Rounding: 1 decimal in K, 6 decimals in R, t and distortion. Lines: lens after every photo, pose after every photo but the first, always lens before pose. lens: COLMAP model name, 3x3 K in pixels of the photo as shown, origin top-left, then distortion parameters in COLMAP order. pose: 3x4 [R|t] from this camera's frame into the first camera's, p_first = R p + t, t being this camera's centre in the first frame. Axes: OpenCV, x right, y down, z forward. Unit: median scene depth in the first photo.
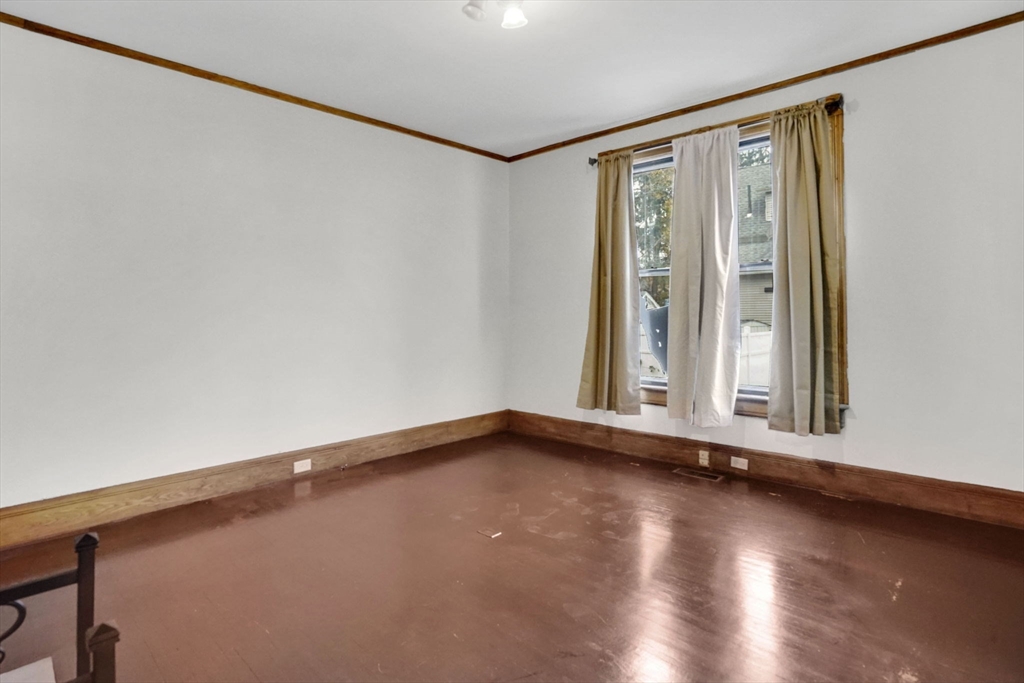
lens RADIAL K [[509.0, 0, 513.4], [0, 509.0, 272.4], [0, 0, 1]] dist [-0.077550, 0.028314]
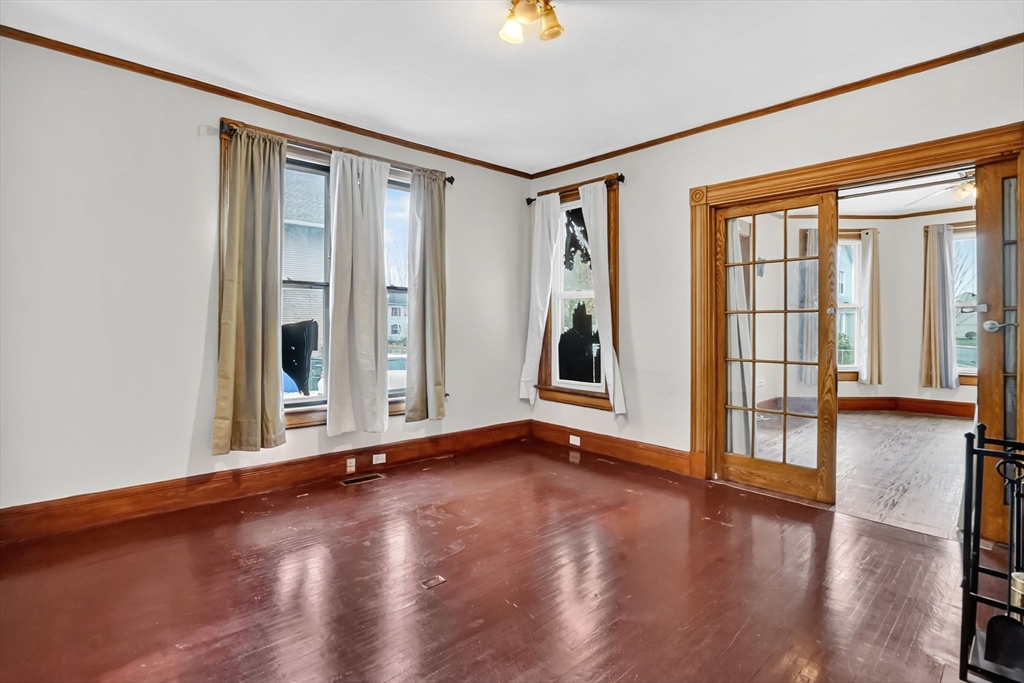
lens RADIAL K [[498.3, 0, 513.4], [0, 498.3, 329.9], [0, 0, 1]] dist [-0.071220, 0.026087]
pose [[0.072066, -0.003179, 0.997395, -0.636117], [-0.074696, 0.997170, 0.008576, 0.049040], [-0.994599, -0.075119, 0.071625, 0.600135]]
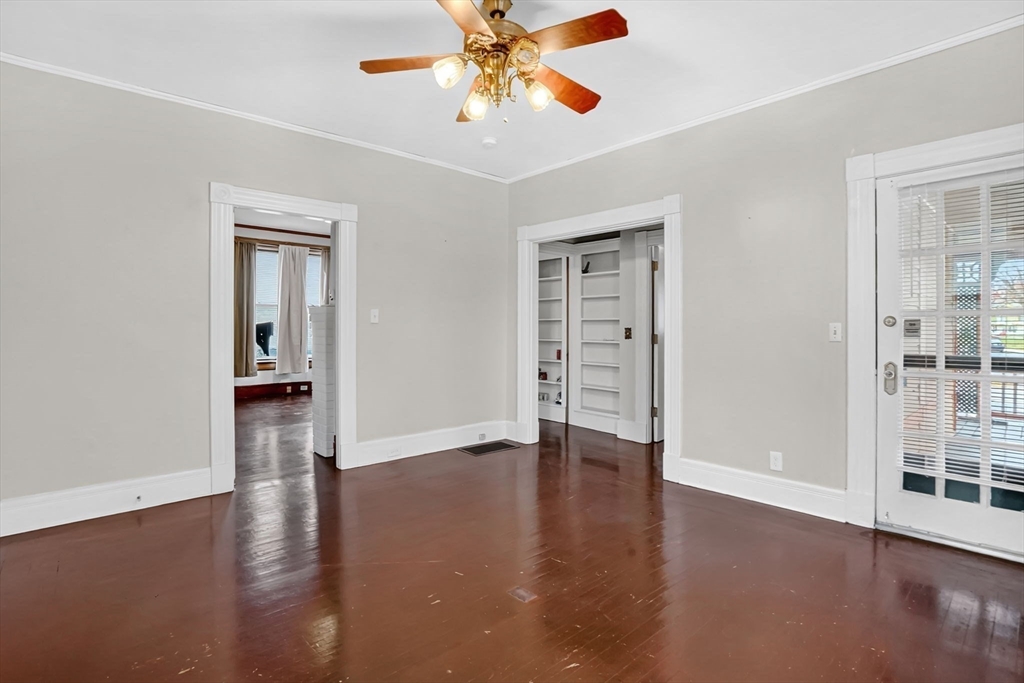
lens RADIAL K [[498.3, 0, 513.4], [0, 498.3, 329.9], [0, 0, 1]] dist [-0.071220, 0.026087]
pose [[0.090986, 0.001283, 0.995851, -1.756396], [-0.075358, 0.997141, 0.005600, 0.010030], [-0.992997, -0.075555, 0.090823, -0.202486]]
